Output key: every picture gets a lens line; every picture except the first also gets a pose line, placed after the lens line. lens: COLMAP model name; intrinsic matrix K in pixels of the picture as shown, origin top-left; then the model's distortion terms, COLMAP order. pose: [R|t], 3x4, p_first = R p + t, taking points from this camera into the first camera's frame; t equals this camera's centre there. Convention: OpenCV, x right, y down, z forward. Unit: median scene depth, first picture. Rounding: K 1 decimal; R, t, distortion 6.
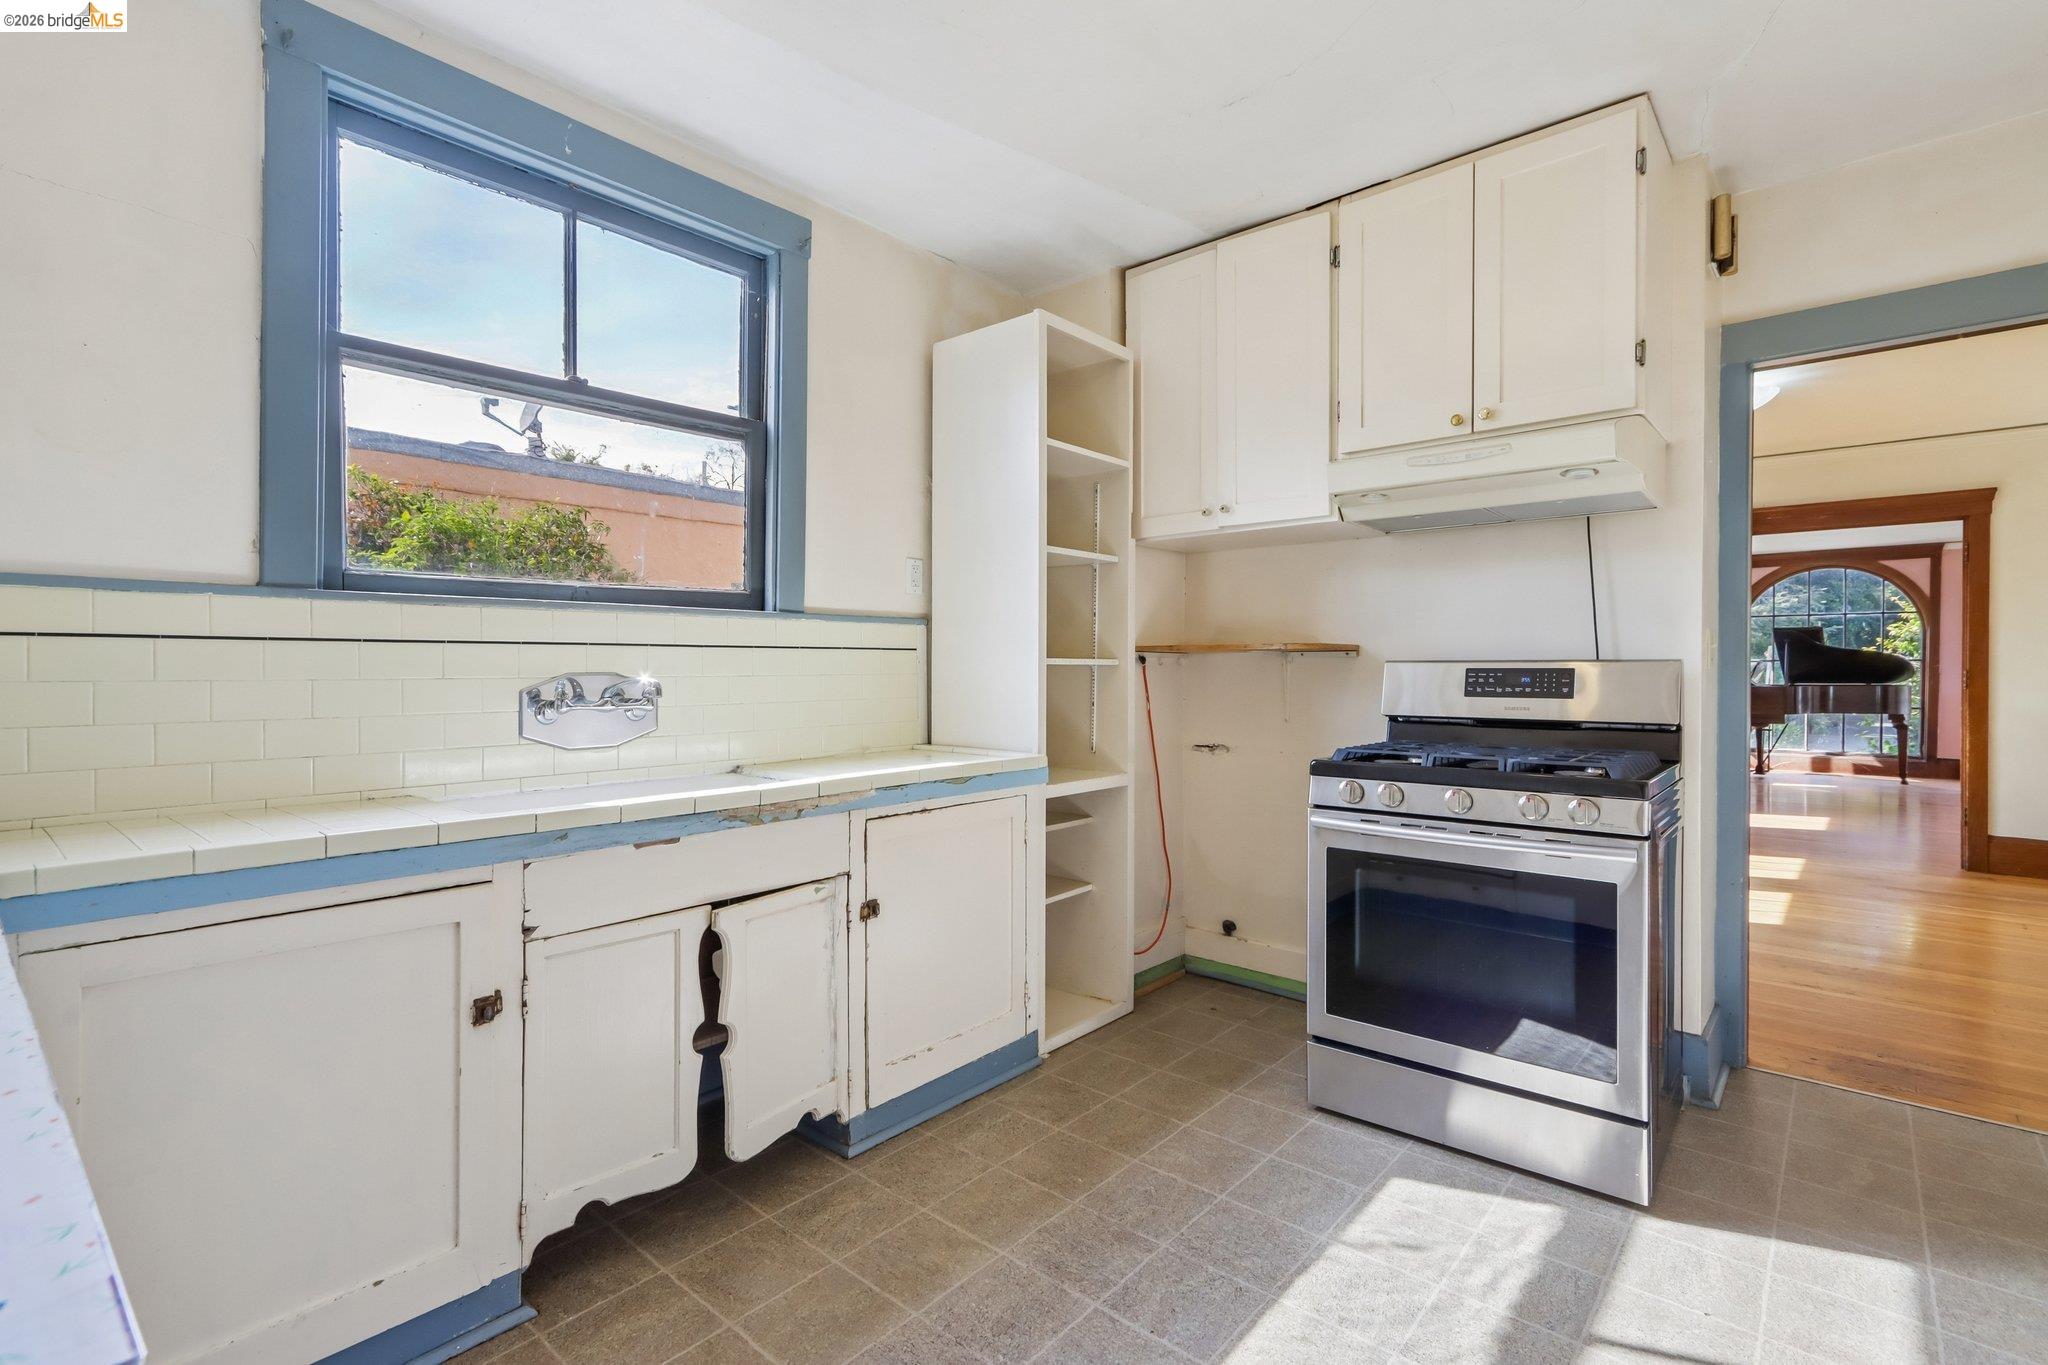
lens RADIAL K [[950.0, 0, 1044.4], [0, 950.0, 669.7], [0, 0, 1]] dist [0.001422, -0.000556]
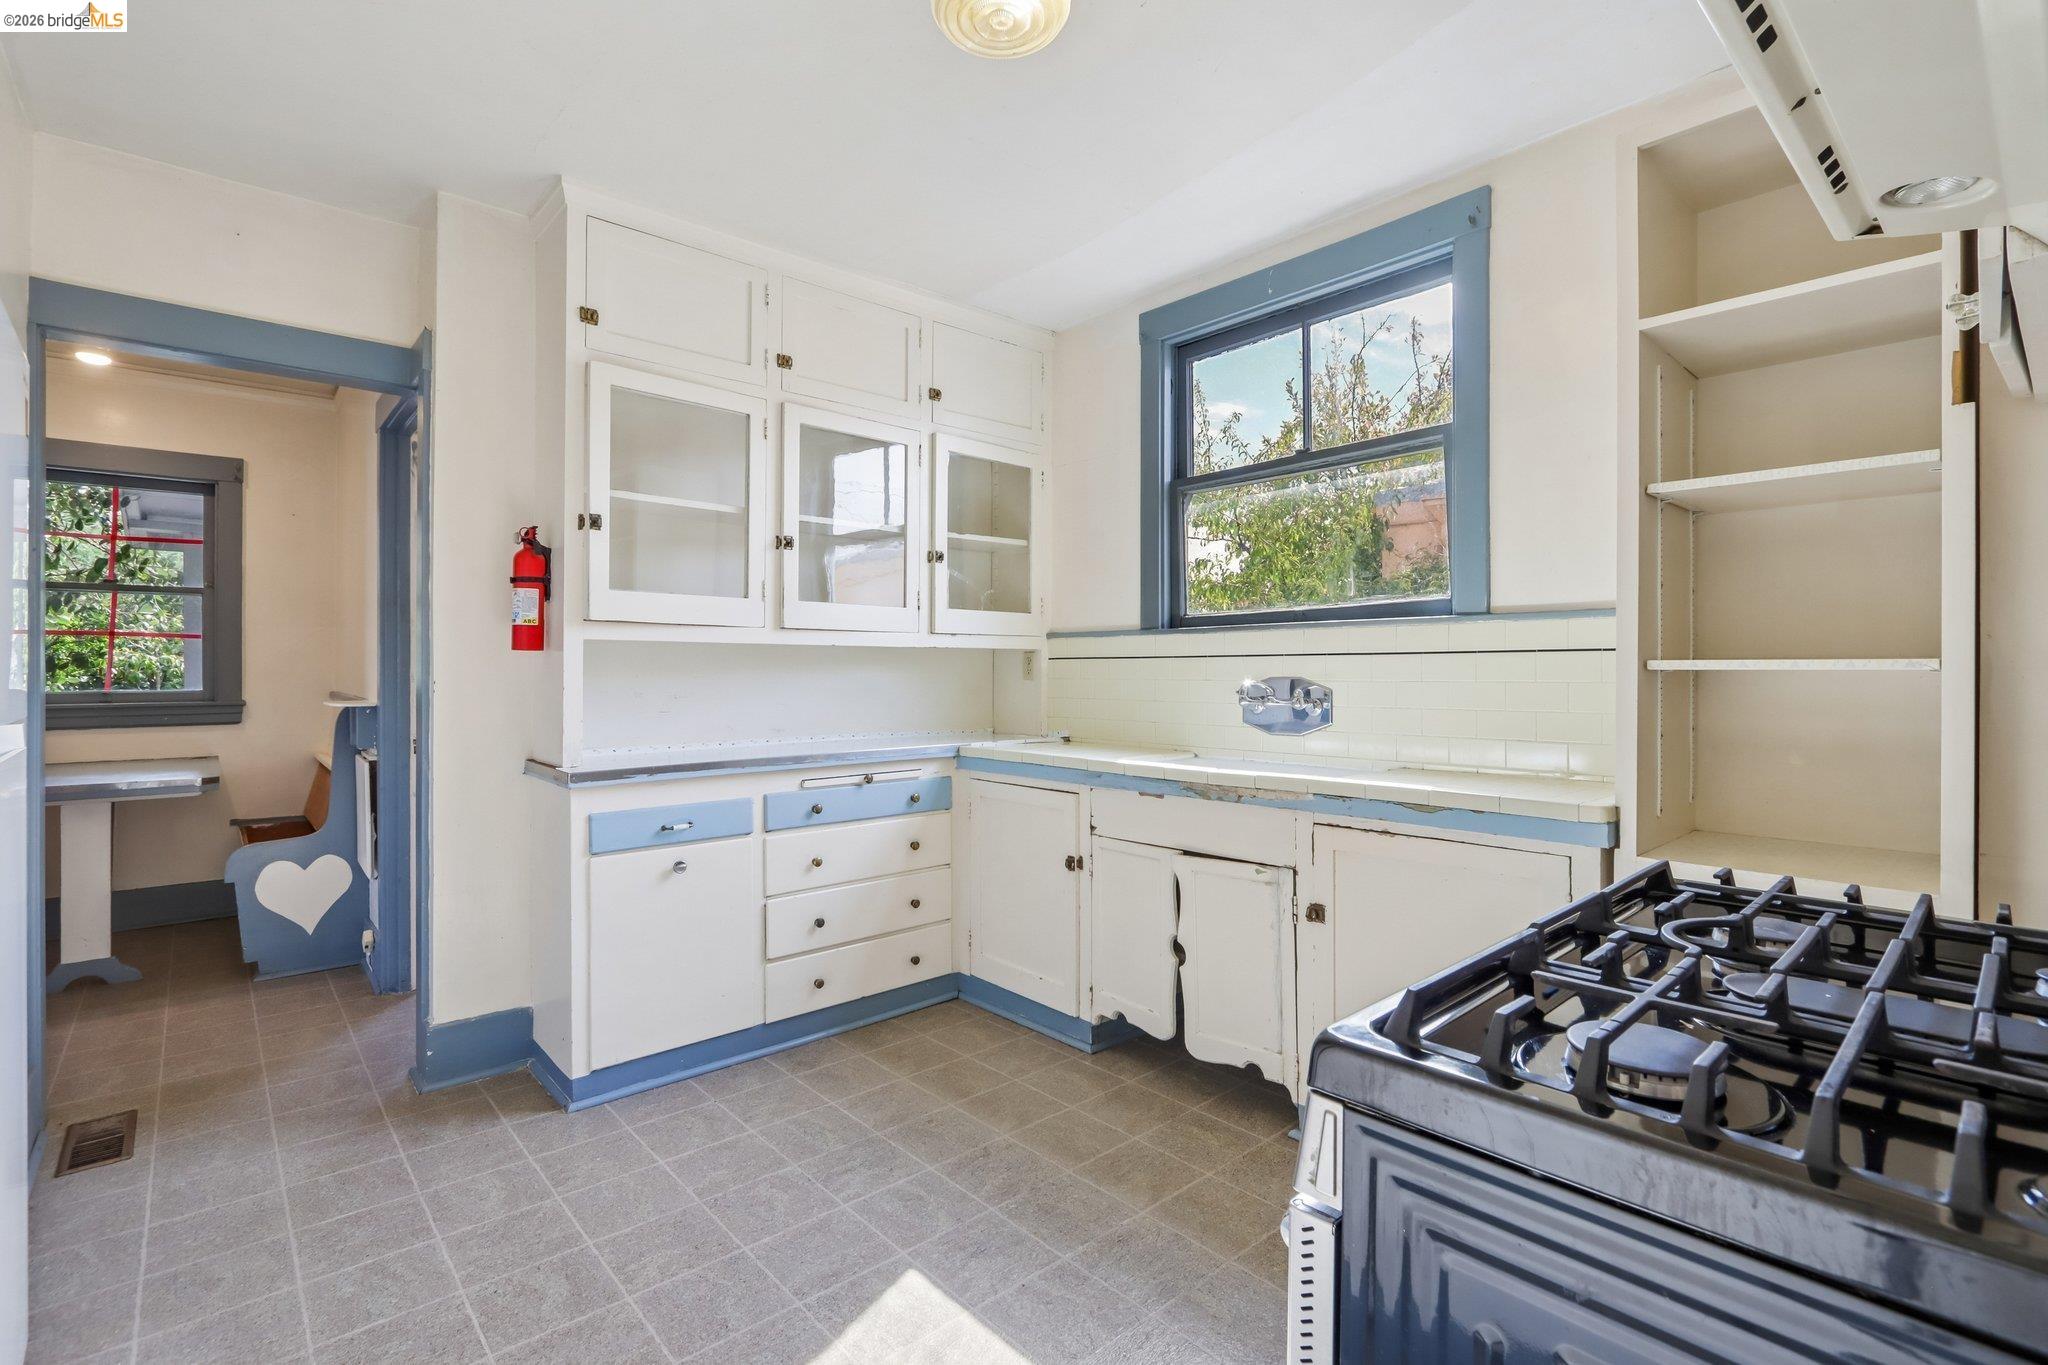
lens RADIAL K [[950.0, 0, 1040.9], [0, 950.0, 672.8], [0, 0, 1]] dist [0.001422, -0.000556]
pose [[-0.137873, -0.000437, -0.990450, 0.912729], [-0.003936, 0.999992, 0.000107, -0.002658], [0.990442, 0.003913, -0.137874, 0.898182]]
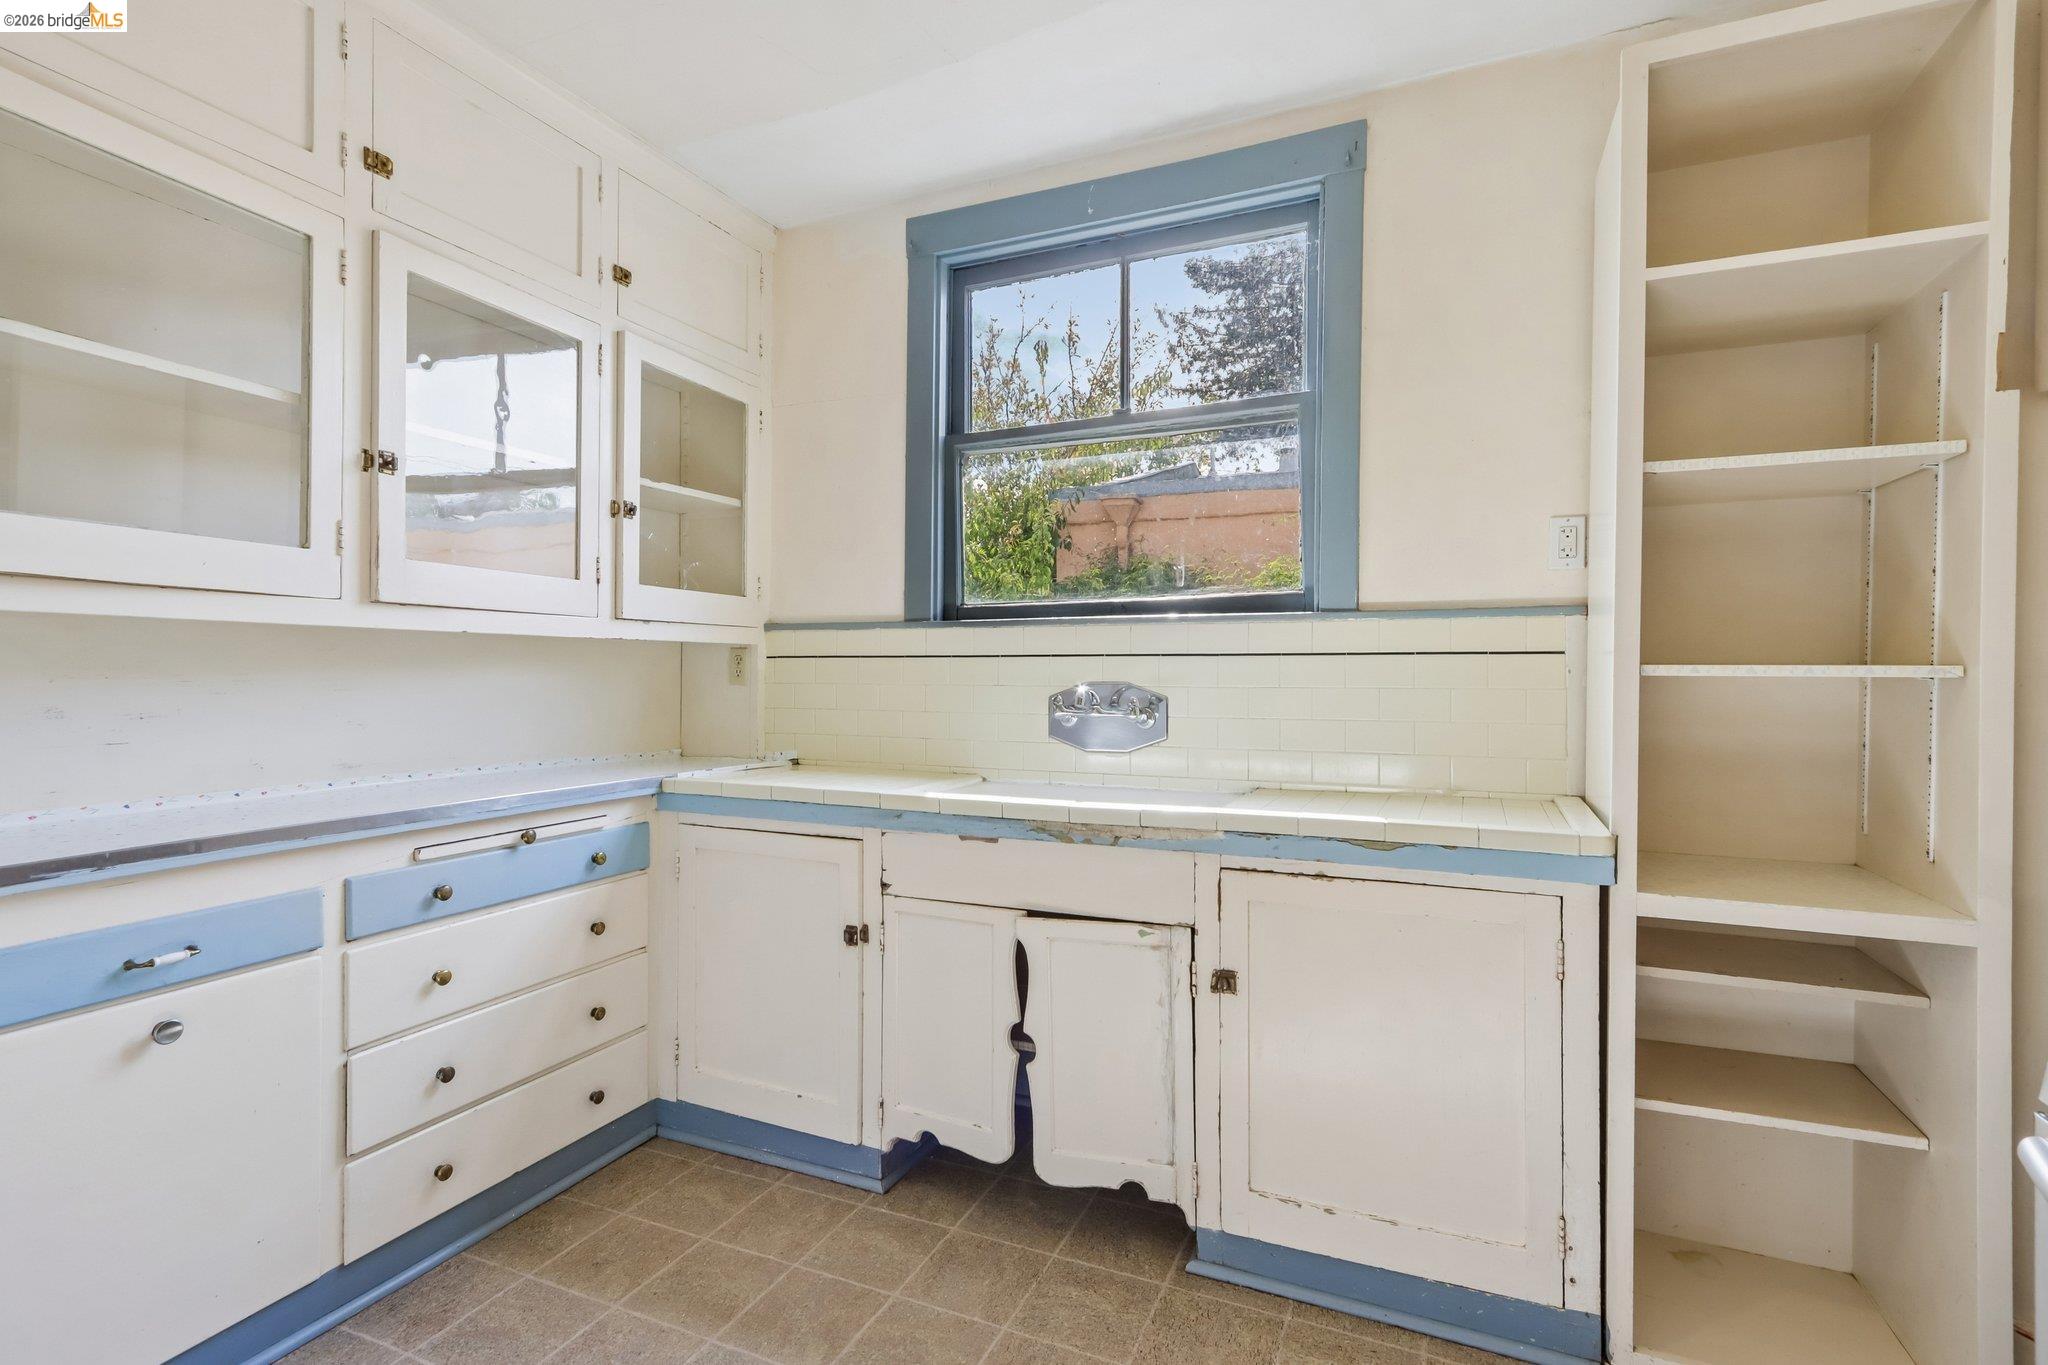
lens RADIAL K [[950.0, 0, 1043.9], [0, 950.0, 676.0], [0, 0, 1]] dist [0.001422, -0.000556]
pose [[0.285694, 0.002850, -0.958317, 0.570045], [-0.006357, 0.999979, 0.001079, -0.004833], [0.958300, 0.005784, 0.285706, 0.661444]]
